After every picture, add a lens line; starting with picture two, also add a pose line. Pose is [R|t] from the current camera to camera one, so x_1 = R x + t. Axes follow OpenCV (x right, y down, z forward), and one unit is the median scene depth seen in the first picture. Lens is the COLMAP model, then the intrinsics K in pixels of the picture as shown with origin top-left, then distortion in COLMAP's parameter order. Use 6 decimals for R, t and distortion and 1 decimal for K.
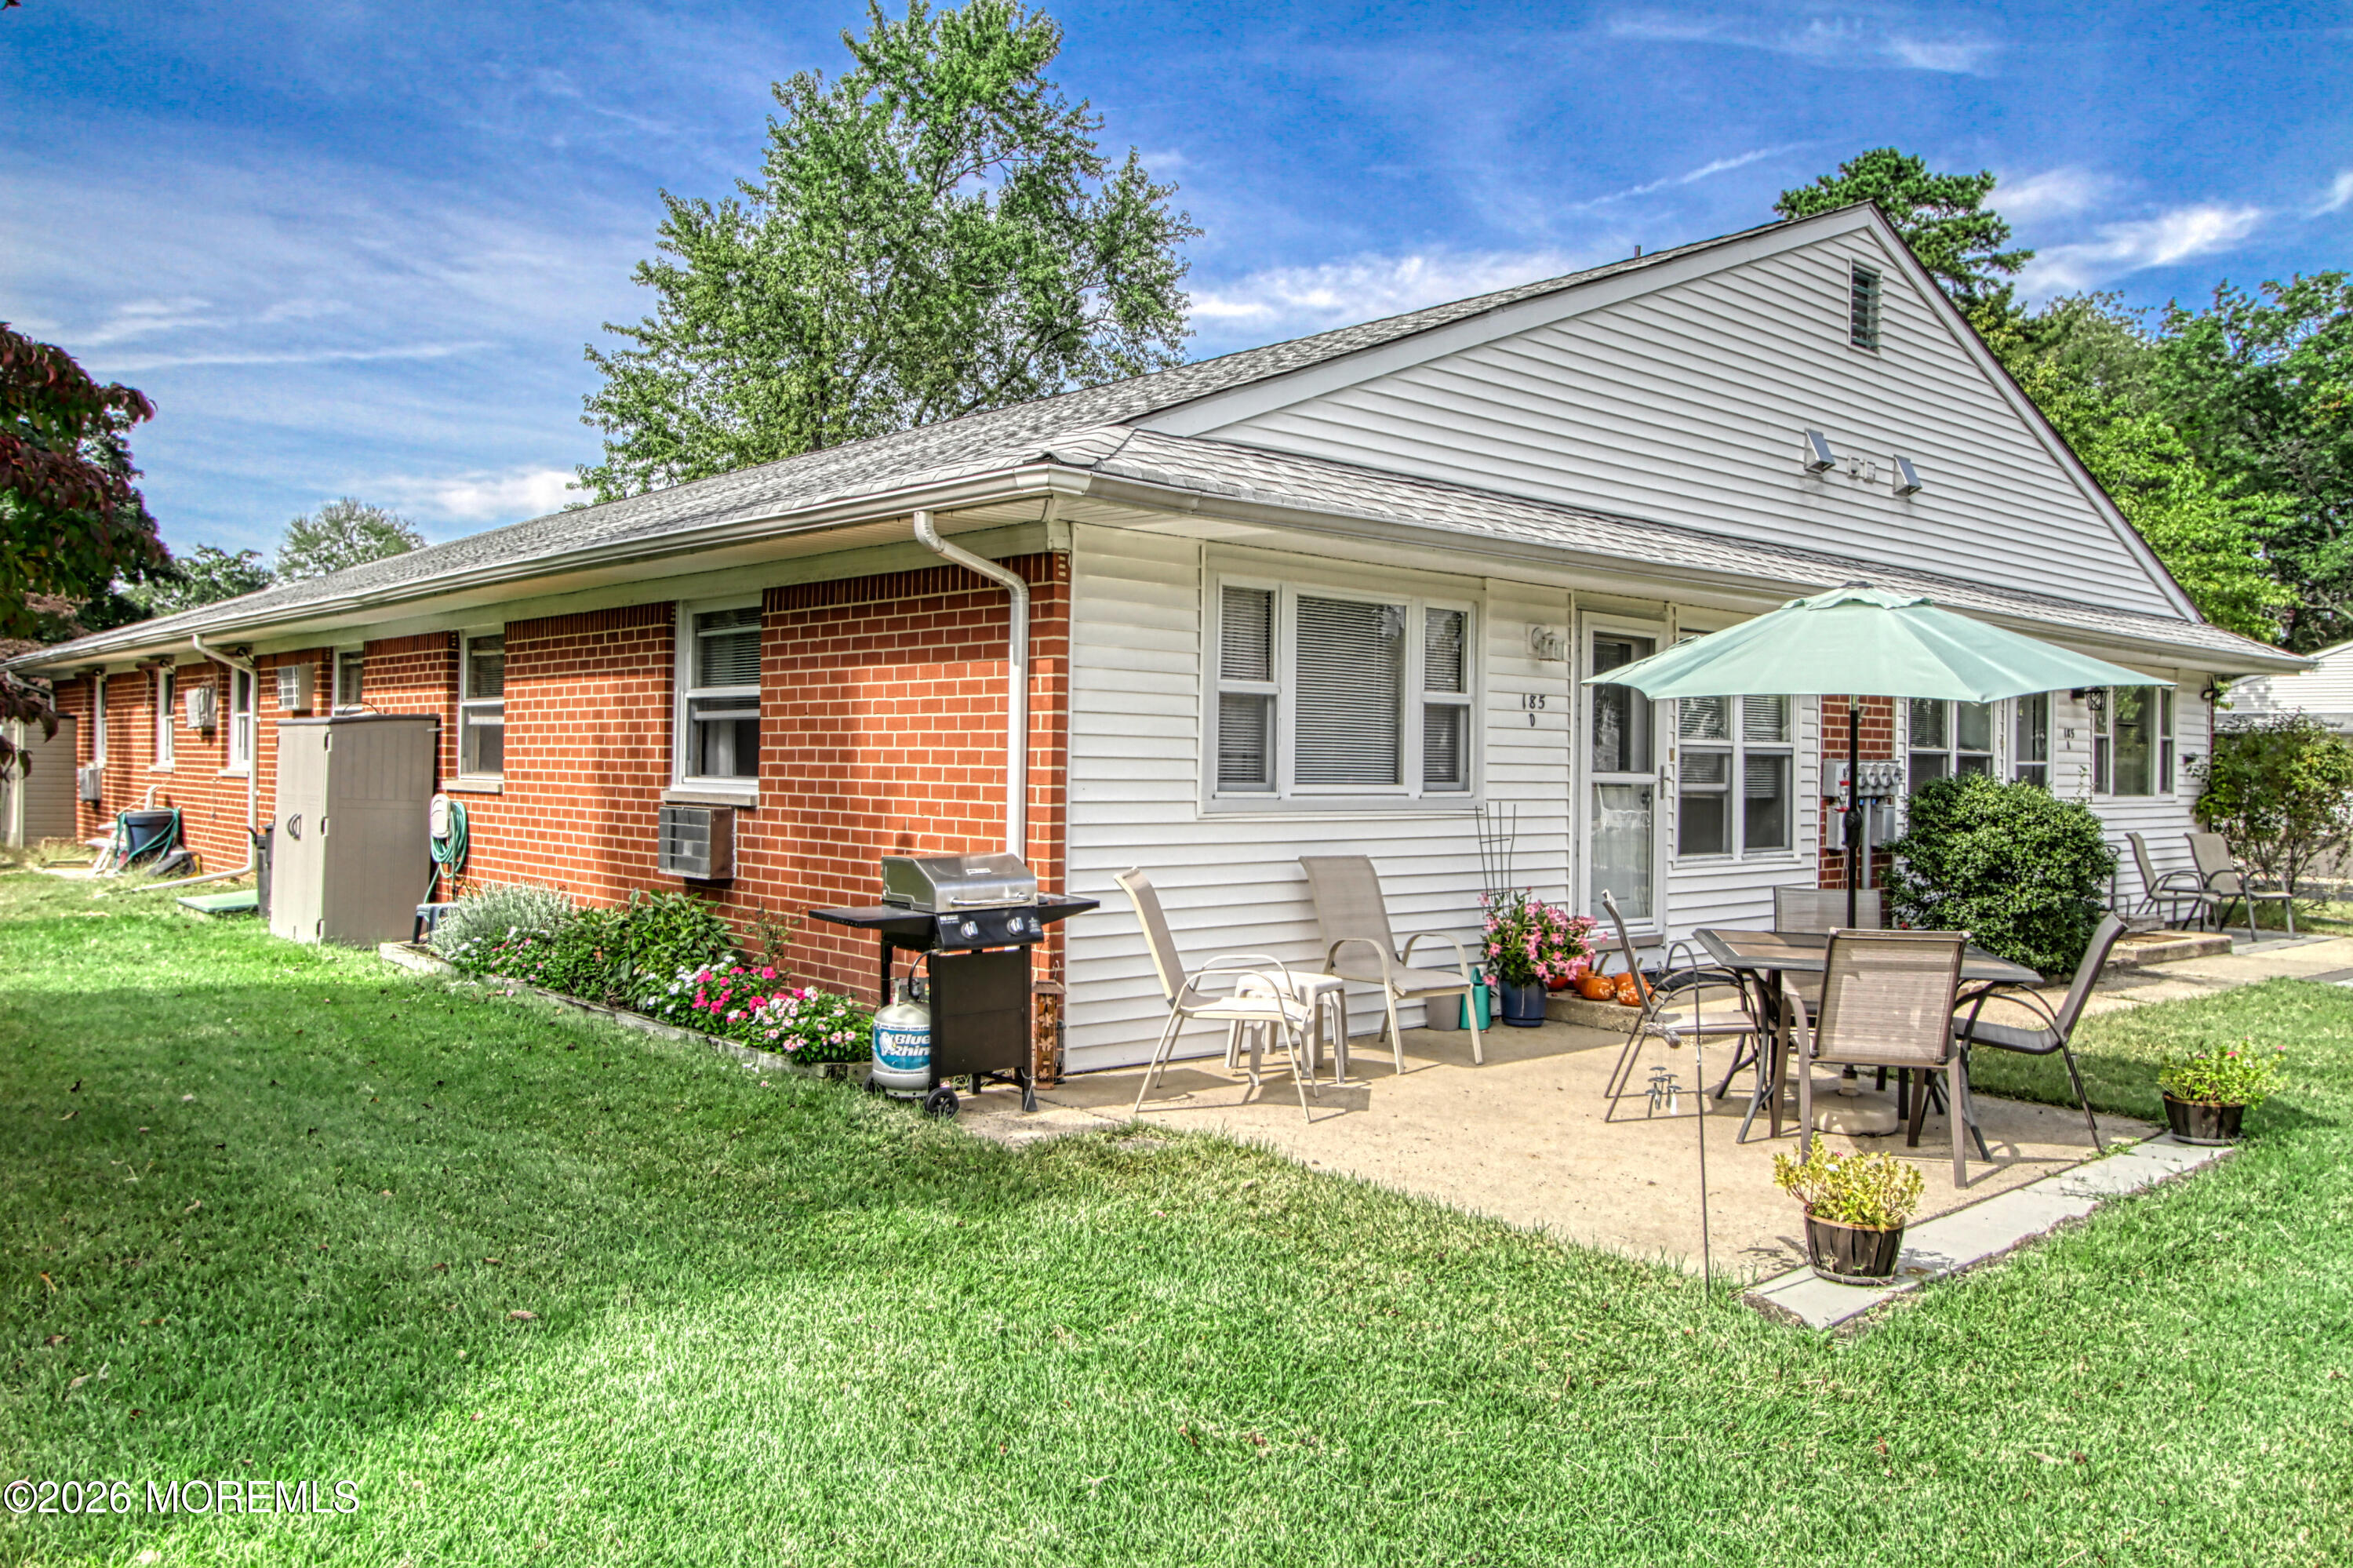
lens RADIAL K [[1730.2, 0, 1176.5], [0, 1730.2, 784.0], [0, 0, 1]] dist [-0.022313, 0.037646]
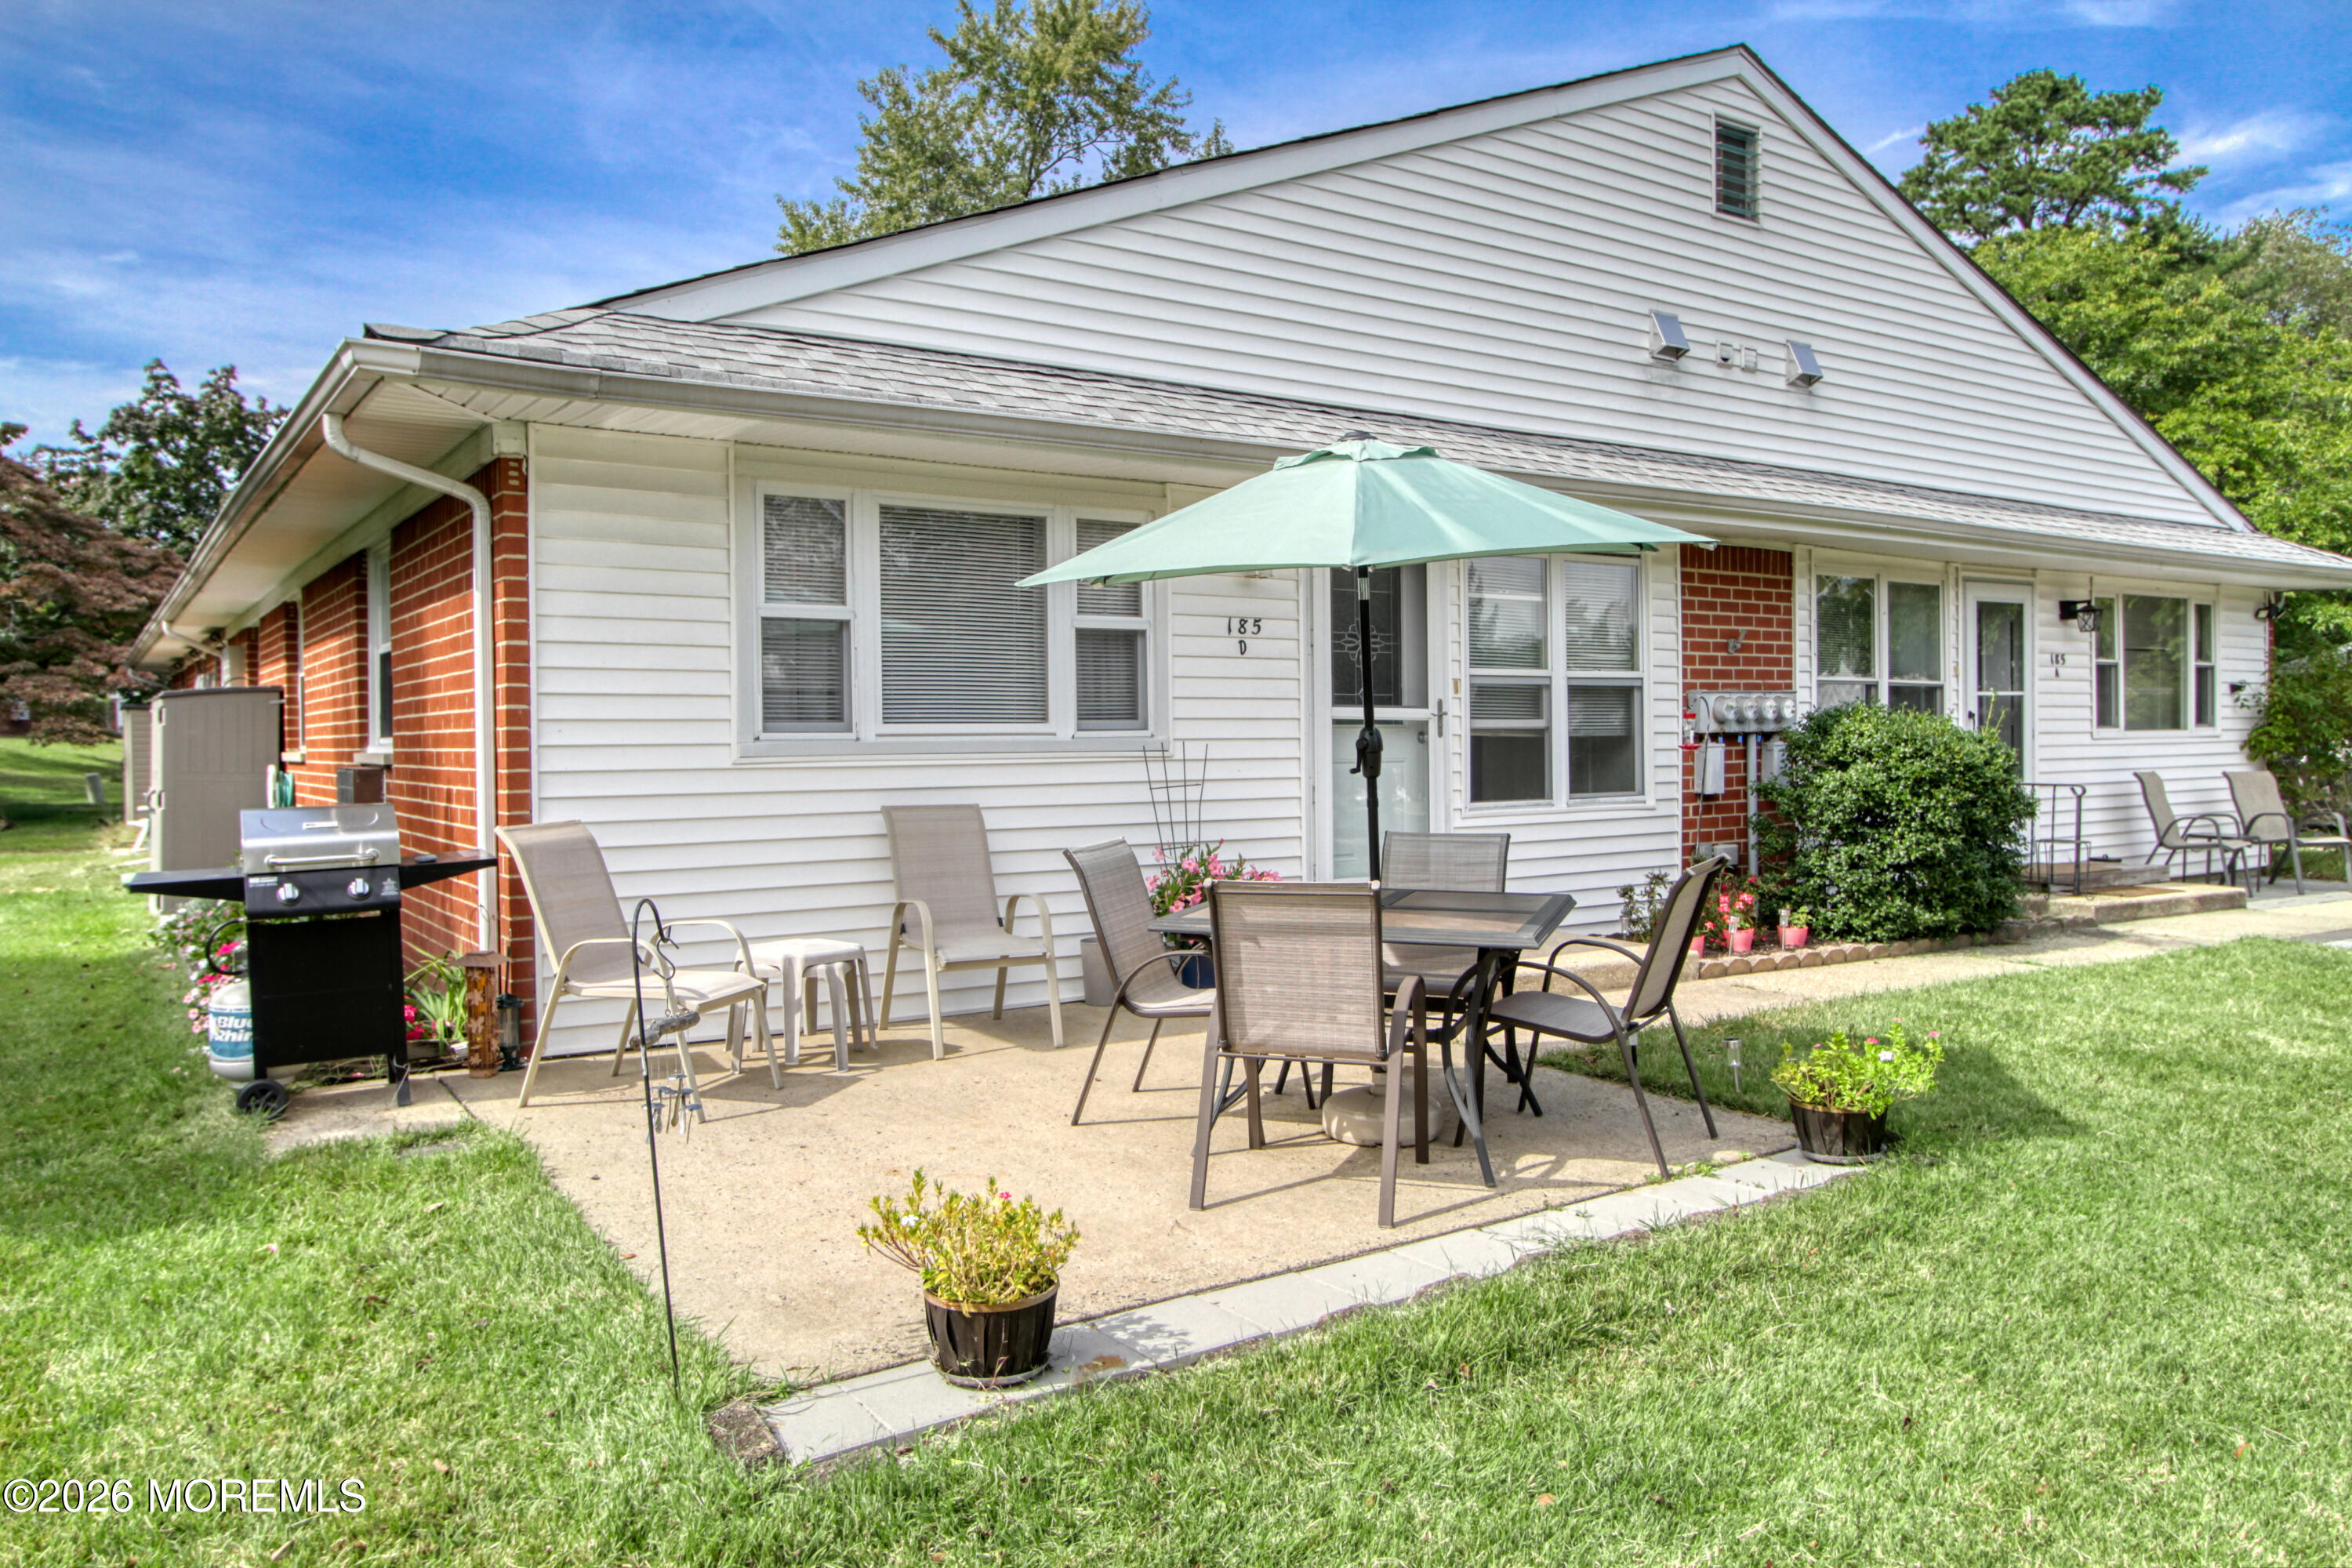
lens RADIAL K [[1639.7, 0, 1176.0], [0, 1639.7, 784.0], [0, 0, 1]] dist [-0.023888, 0.031323]
pose [[0.990389, -0.020049, -0.136849, 0.266658], [0.022074, 0.999668, 0.013298, 0.018623], [0.136537, -0.016191, 0.990503, 0.167987]]
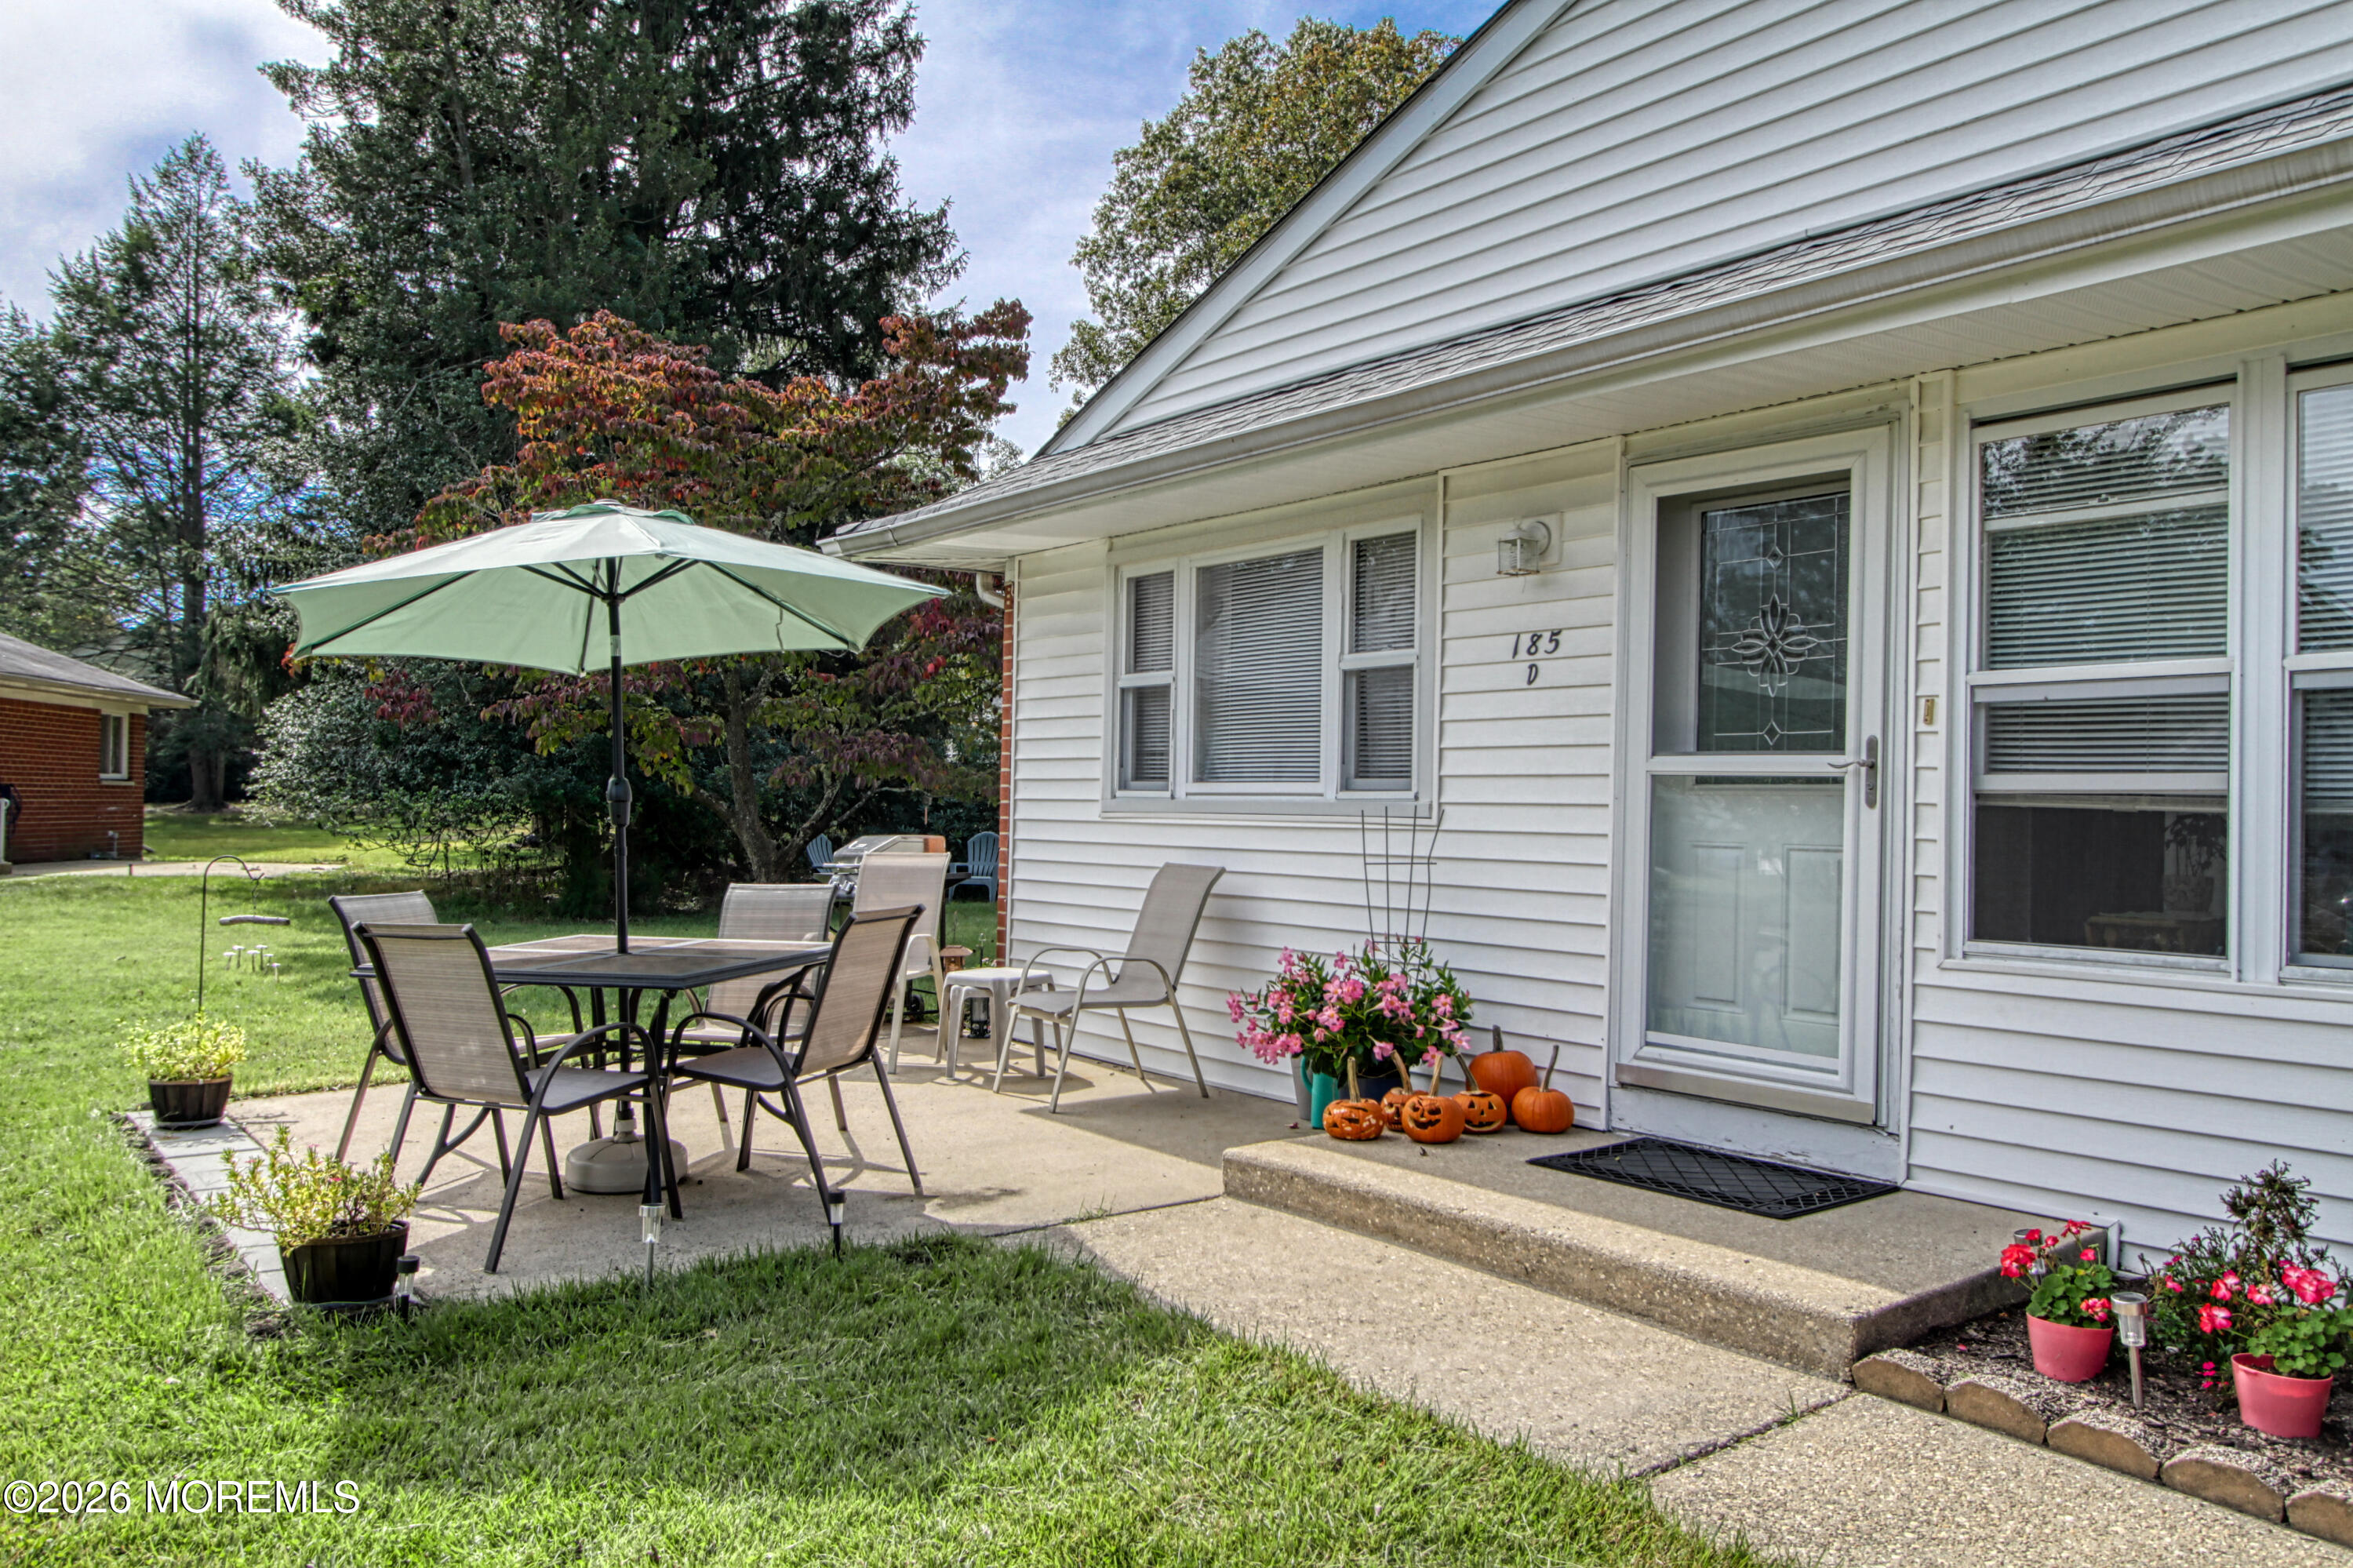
lens RADIAL K [[1697.3, 0, 1176.5], [0, 1697.3, 784.0], [0, 0, 1]] dist [0.015734, 0.000307]
pose [[-0.076143, -0.030004, -0.996645, 0.762065], [-0.029891, 0.999167, -0.027796, 0.020724], [0.996649, 0.027674, -0.076976, 0.865823]]
